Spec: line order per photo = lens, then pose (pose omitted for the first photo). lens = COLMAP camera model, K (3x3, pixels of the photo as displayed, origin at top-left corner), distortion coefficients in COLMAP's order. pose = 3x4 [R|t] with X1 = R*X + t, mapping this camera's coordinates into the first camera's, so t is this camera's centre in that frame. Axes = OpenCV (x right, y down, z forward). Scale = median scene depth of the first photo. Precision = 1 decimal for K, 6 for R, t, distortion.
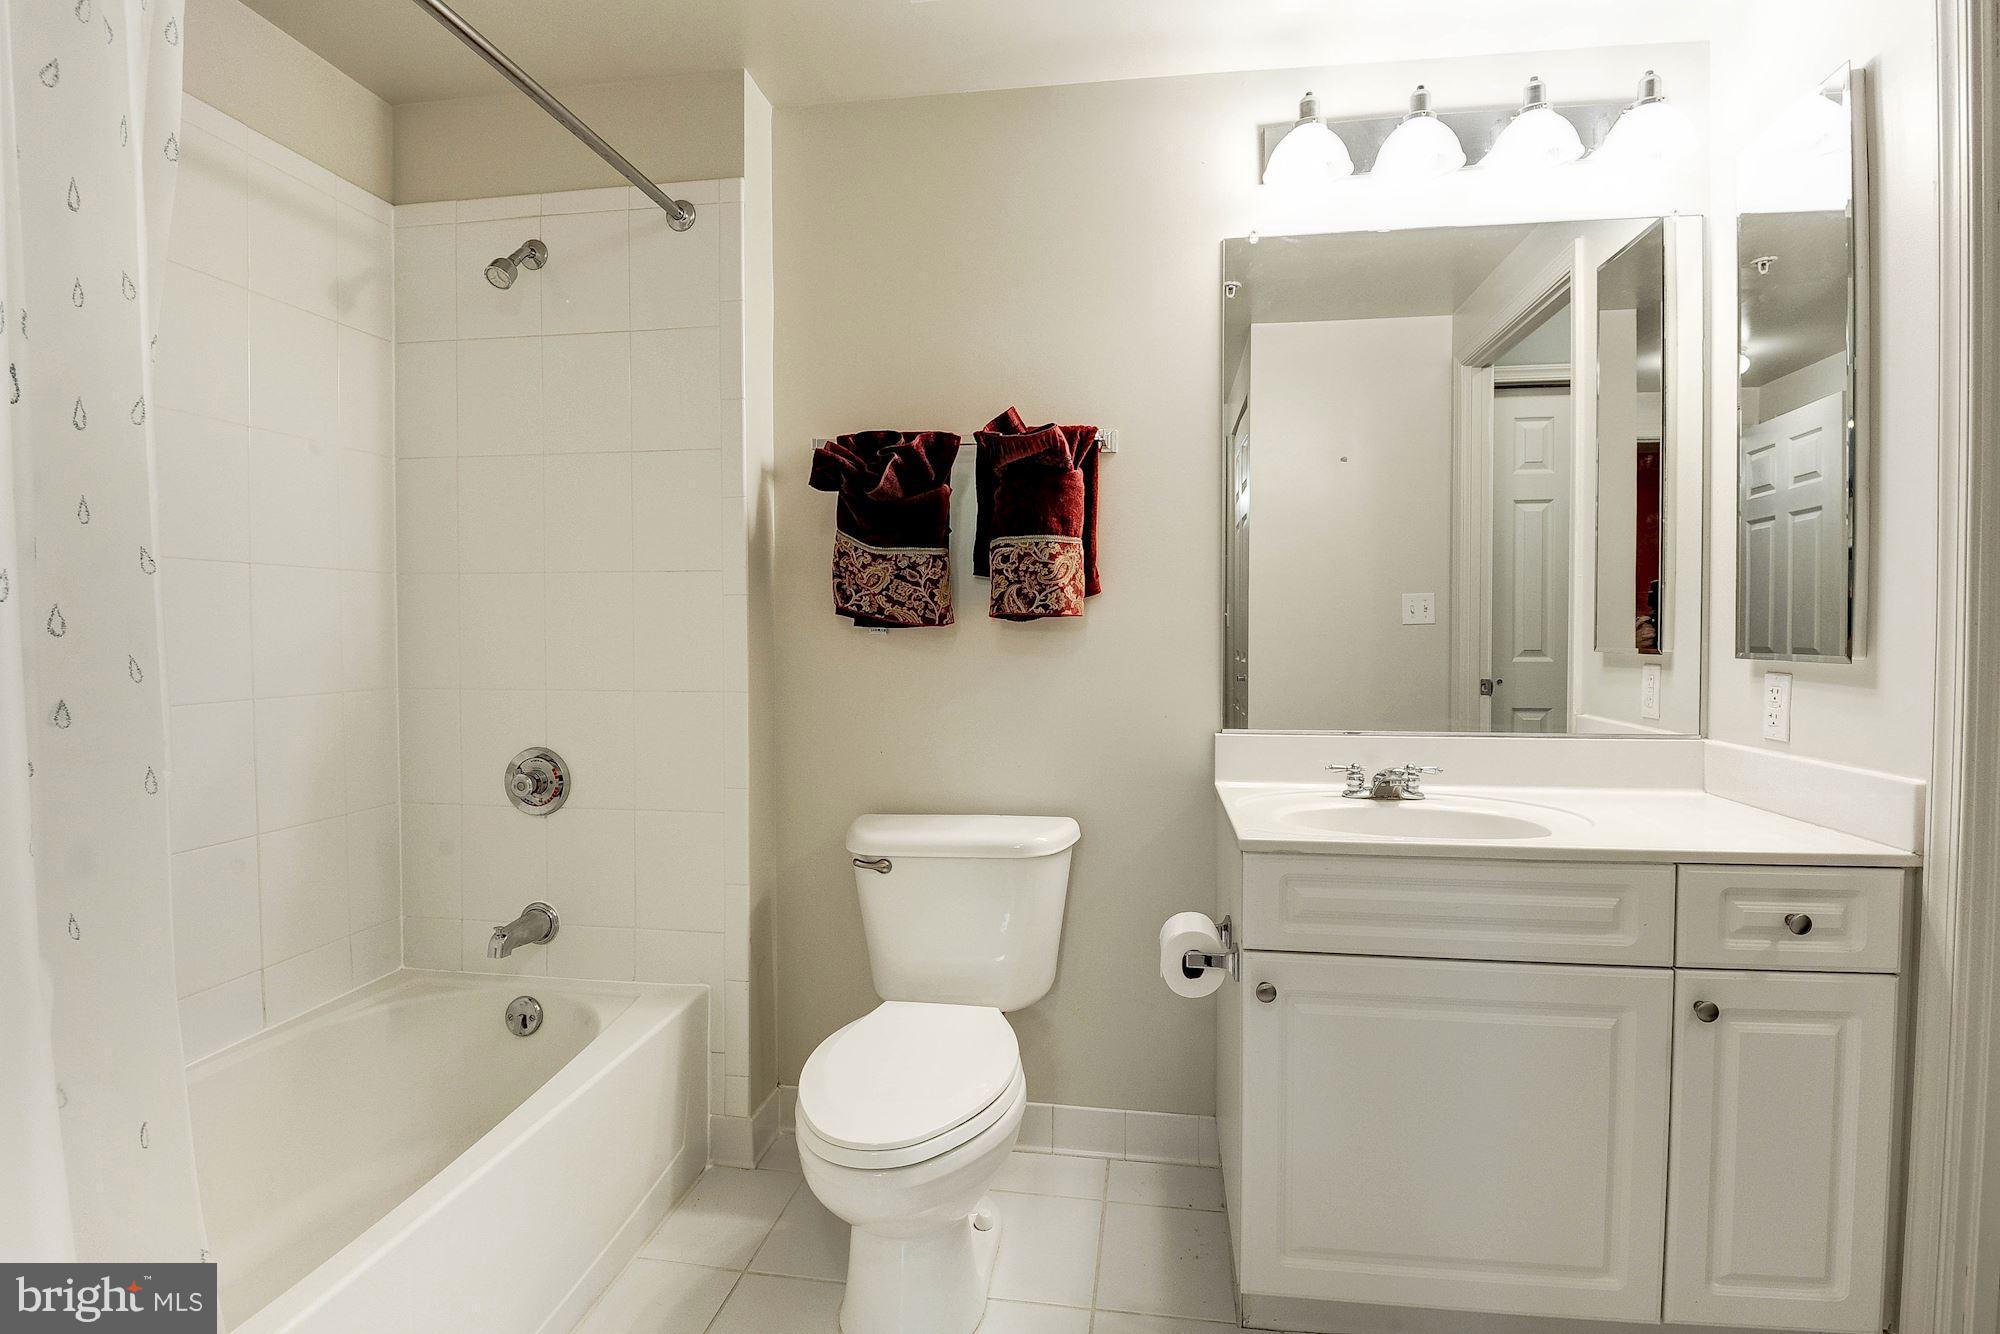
lens RADIAL K [[985.2, 0, 1000.0], [0, 985.2, 667.0], [0, 0, 1]] dist [-0.005655, -0.000591]
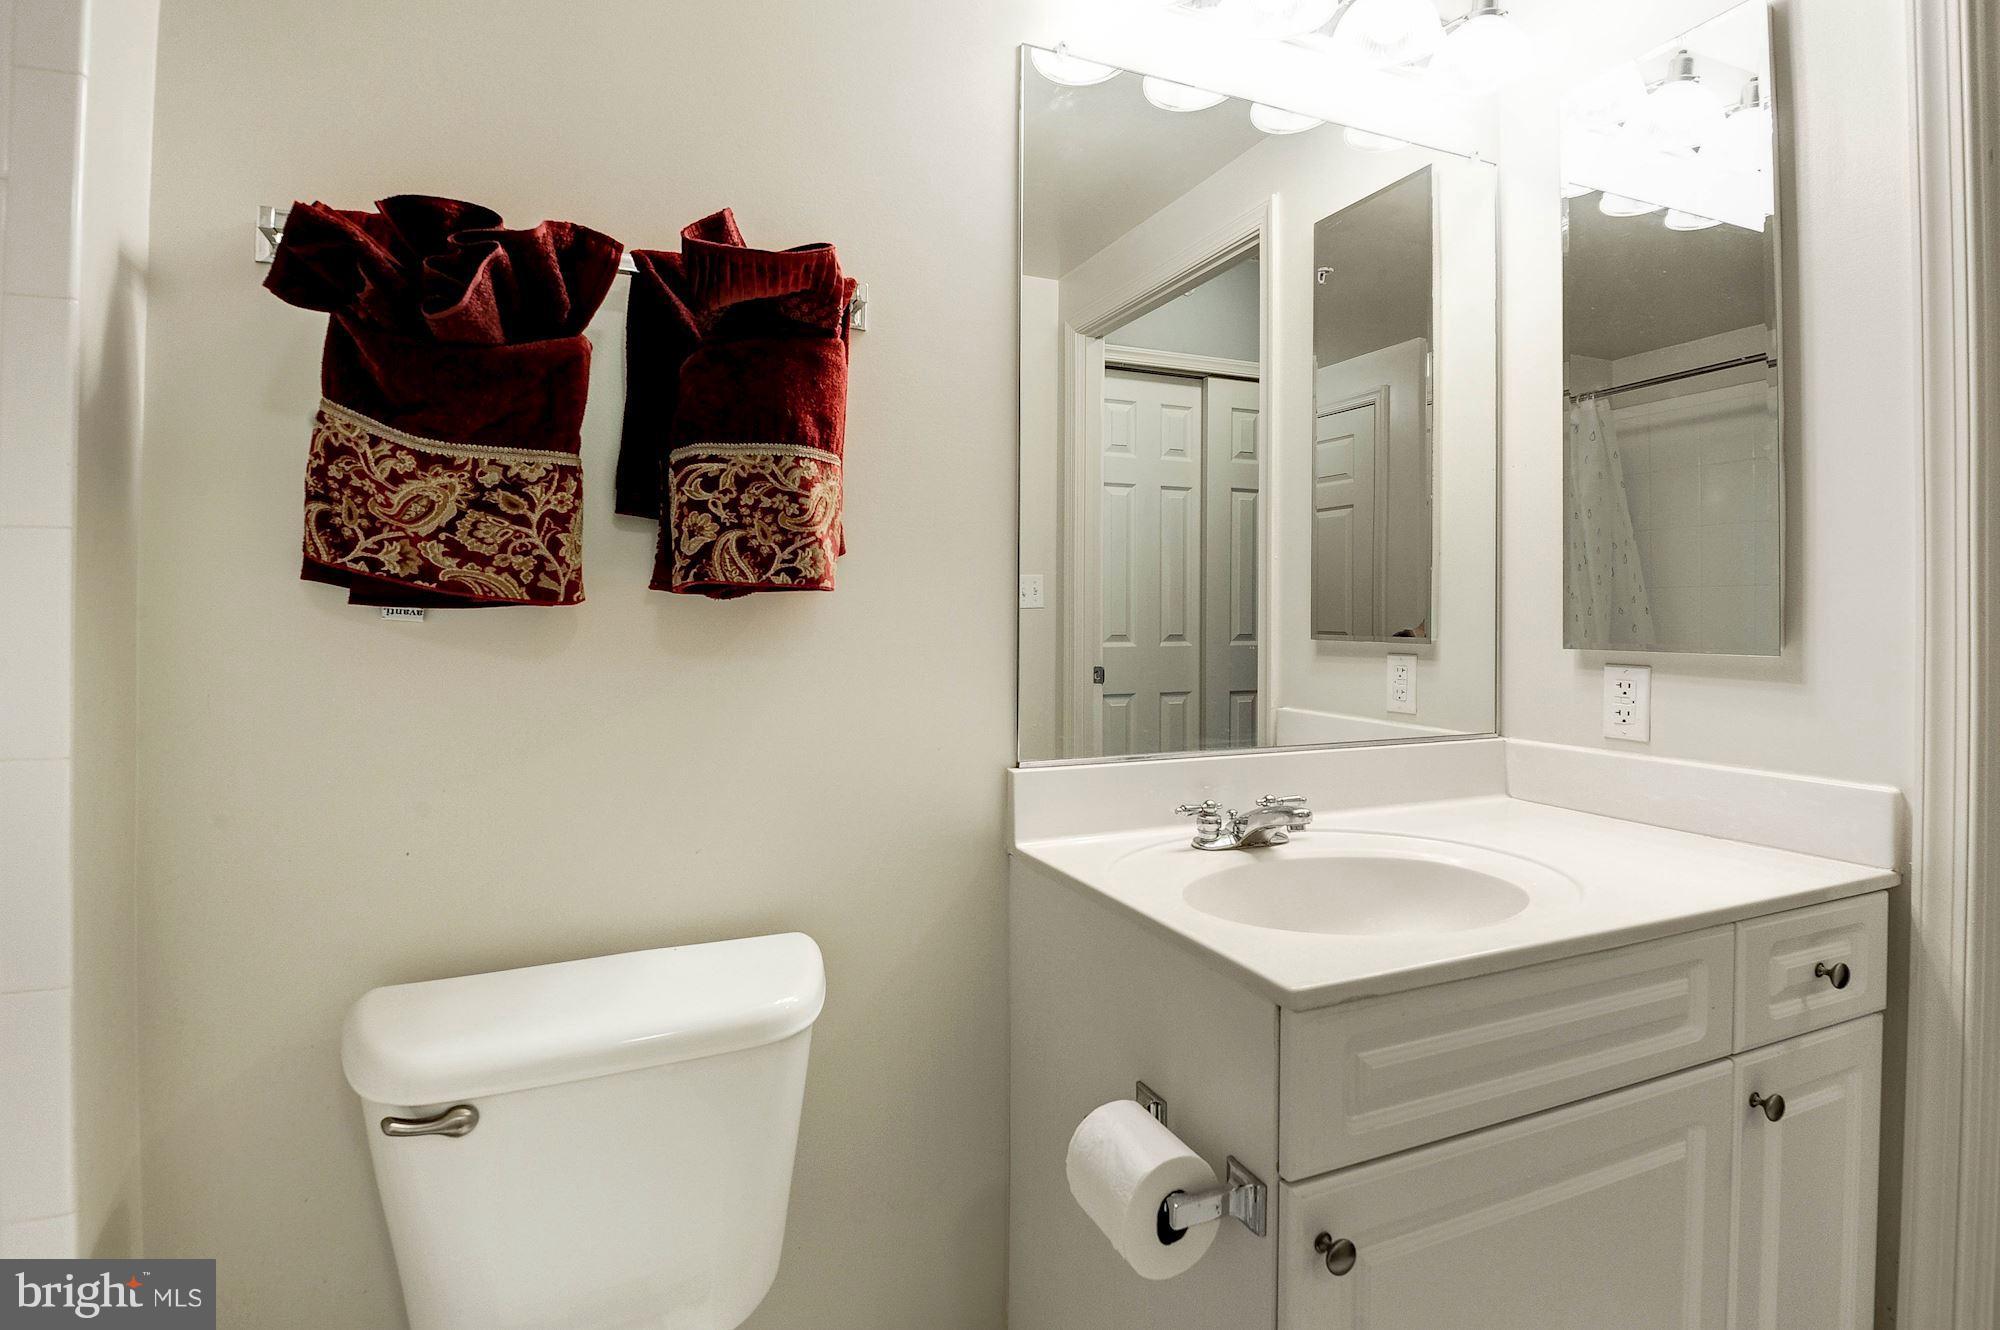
lens RADIAL K [[972.3, 0, 1006.0], [0, 972.3, 609.5], [0, 0, 1]] dist [0.019184, -0.034670]
pose [[0.846409, 0.006666, 0.532491, -0.141046], [0.015022, 0.999225, -0.036386, -0.017541], [-0.532321, 0.038796, 0.845653, 0.453776]]
